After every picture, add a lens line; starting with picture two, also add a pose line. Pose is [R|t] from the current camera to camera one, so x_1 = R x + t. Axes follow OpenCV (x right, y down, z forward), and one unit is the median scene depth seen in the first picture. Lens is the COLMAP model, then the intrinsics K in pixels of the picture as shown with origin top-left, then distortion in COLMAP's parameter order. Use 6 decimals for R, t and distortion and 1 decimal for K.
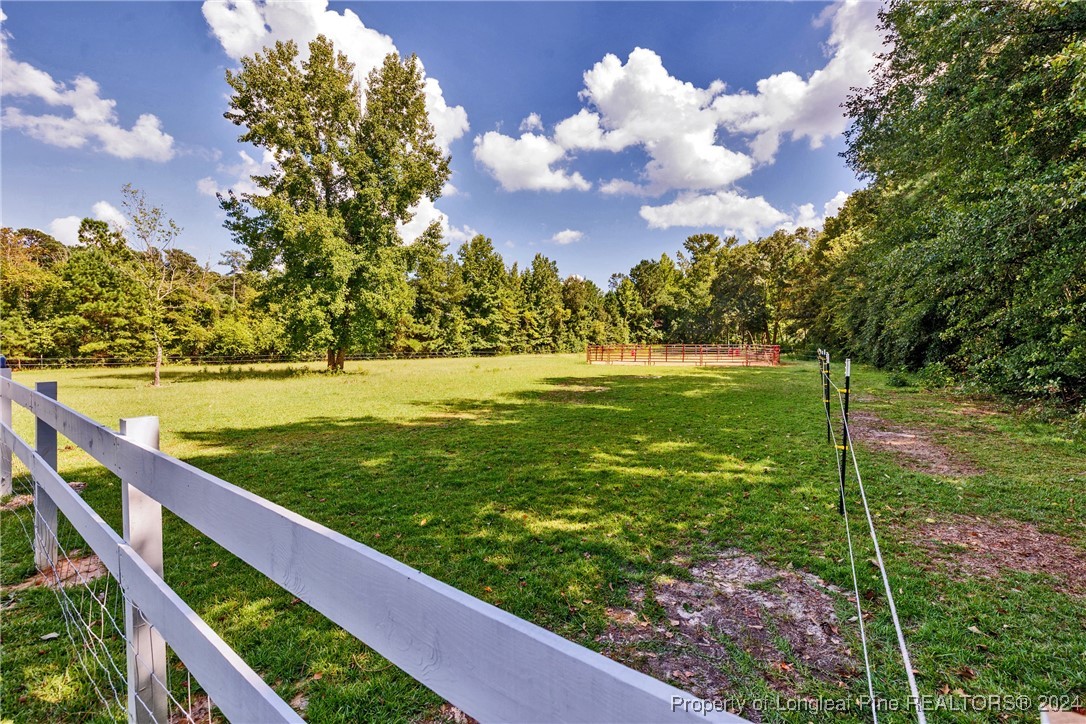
lens RADIAL K [[450.5, 0, 541.0], [0, 450.5, 353.6], [0, 0, 1]] dist [-0.000047, 0.000036]
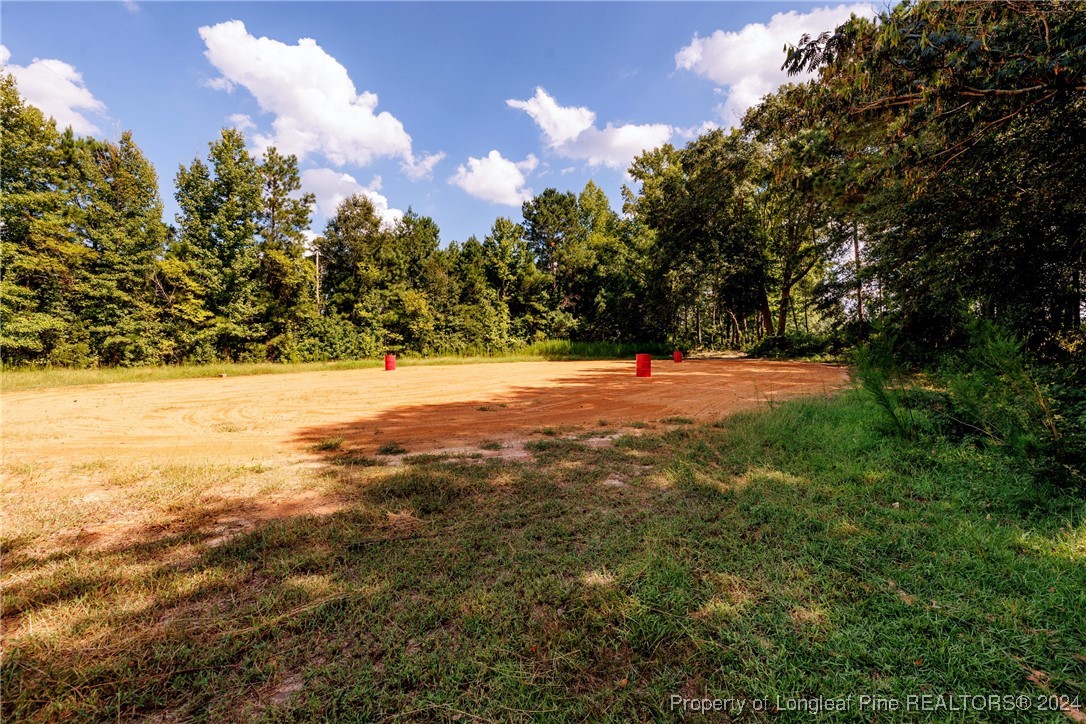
lens RADIAL K [[450.5, 0, 541.0], [0, 450.5, 353.6], [0, 0, 1]] dist [-0.000047, 0.000036]
pose [[0.999551, -0.007923, -0.028884, 0.245646], [0.008115, 0.999946, 0.006544, -0.005925], [0.028831, -0.006775, 0.999561, 0.454938]]
